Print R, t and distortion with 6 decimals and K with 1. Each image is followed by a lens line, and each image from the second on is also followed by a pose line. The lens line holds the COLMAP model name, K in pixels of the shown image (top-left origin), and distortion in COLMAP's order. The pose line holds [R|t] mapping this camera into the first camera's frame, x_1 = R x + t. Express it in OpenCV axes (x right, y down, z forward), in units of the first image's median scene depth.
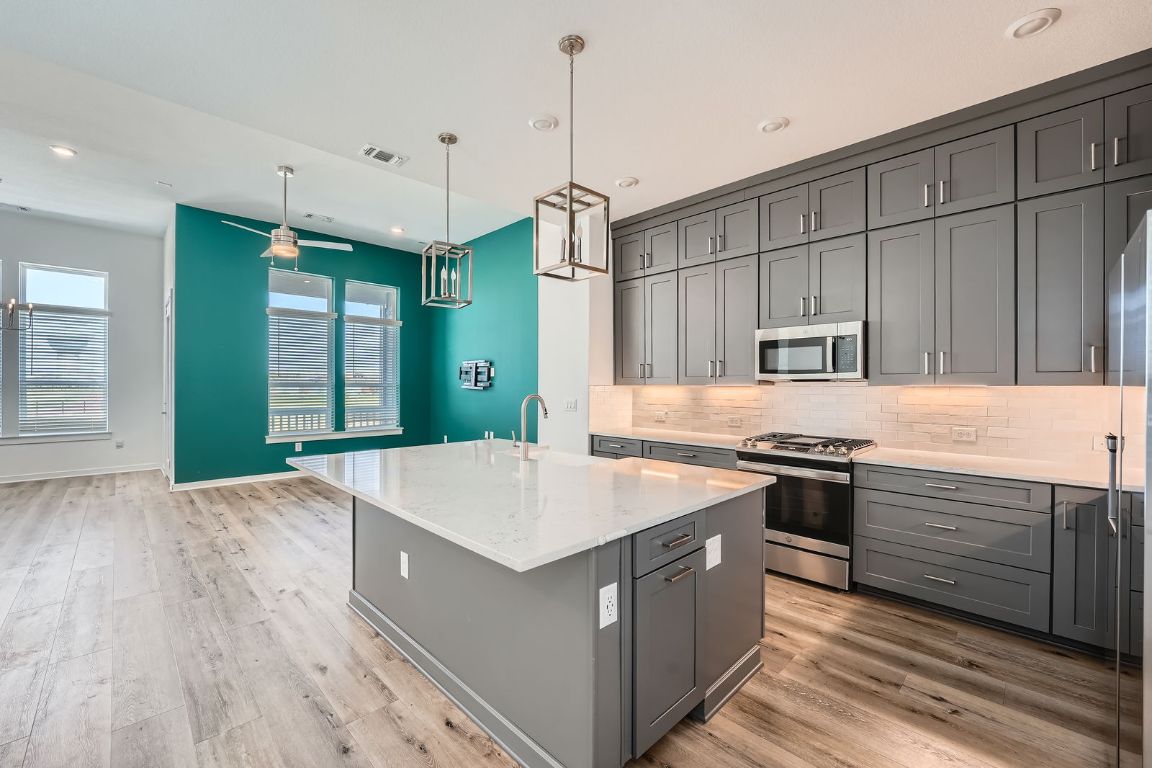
lens RADIAL K [[467.8, 0, 574.6], [0, 467.8, 384.2], [0, 0, 1]] dist [-0.002348, -0.000293]
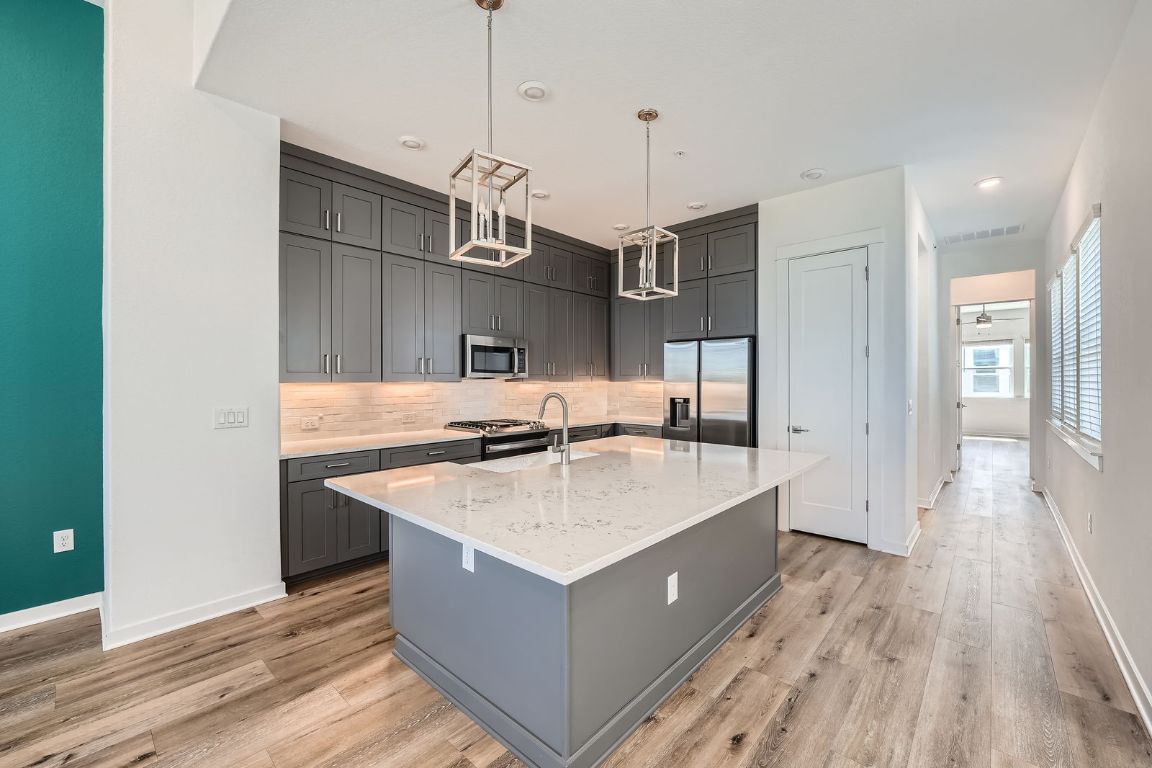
lens RADIAL K [[467.8, 0, 577.5], [0, 467.8, 381.4], [0, 0, 1]] dist [-0.002348, -0.000293]
pose [[-0.060085, -0.004019, 0.998185, -1.332784], [0.001773, 0.999990, 0.004133, -0.005520], [-0.998192, 0.002018, -0.060077, 1.336593]]
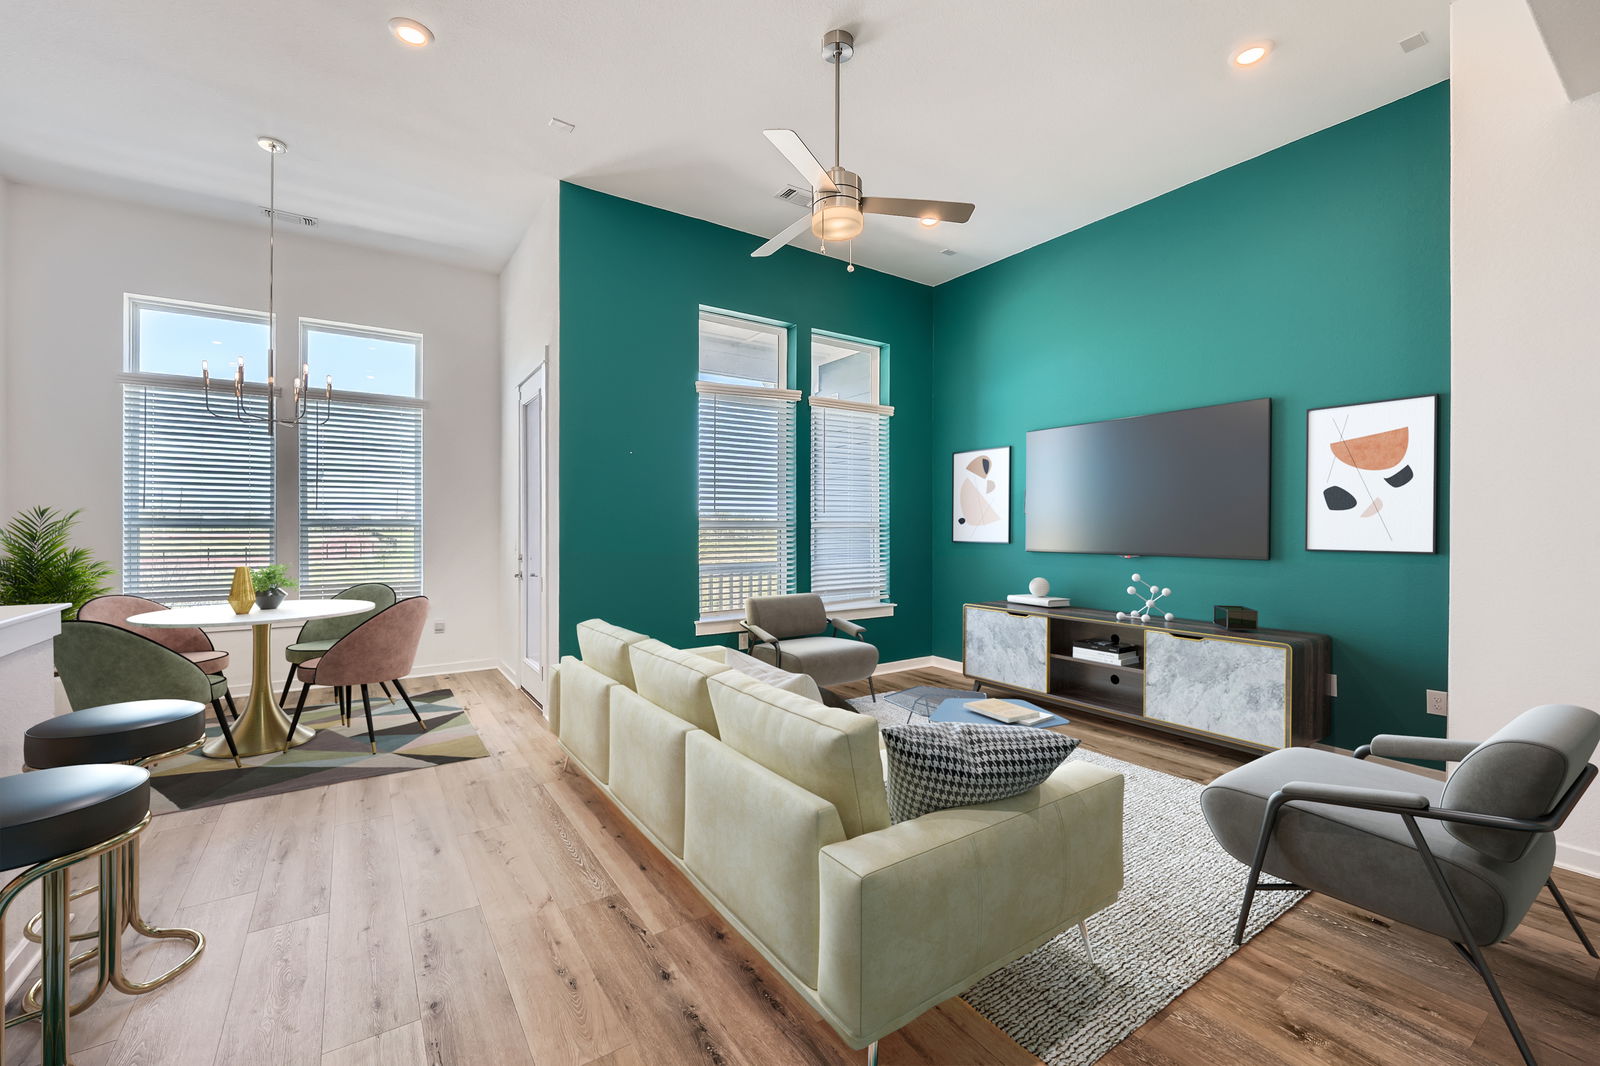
lens RADIAL K [[649.8, 0, 801.7], [0, 649.8, 528.4], [0, 0, 1]] dist [-0.002348, -0.000293]
pose [[0.985539, 0.000406, -0.169445, -0.379278], [0.000238, 0.999993, 0.003782, 0.002630], [0.169446, -0.003768, 0.985532, 0.262762]]
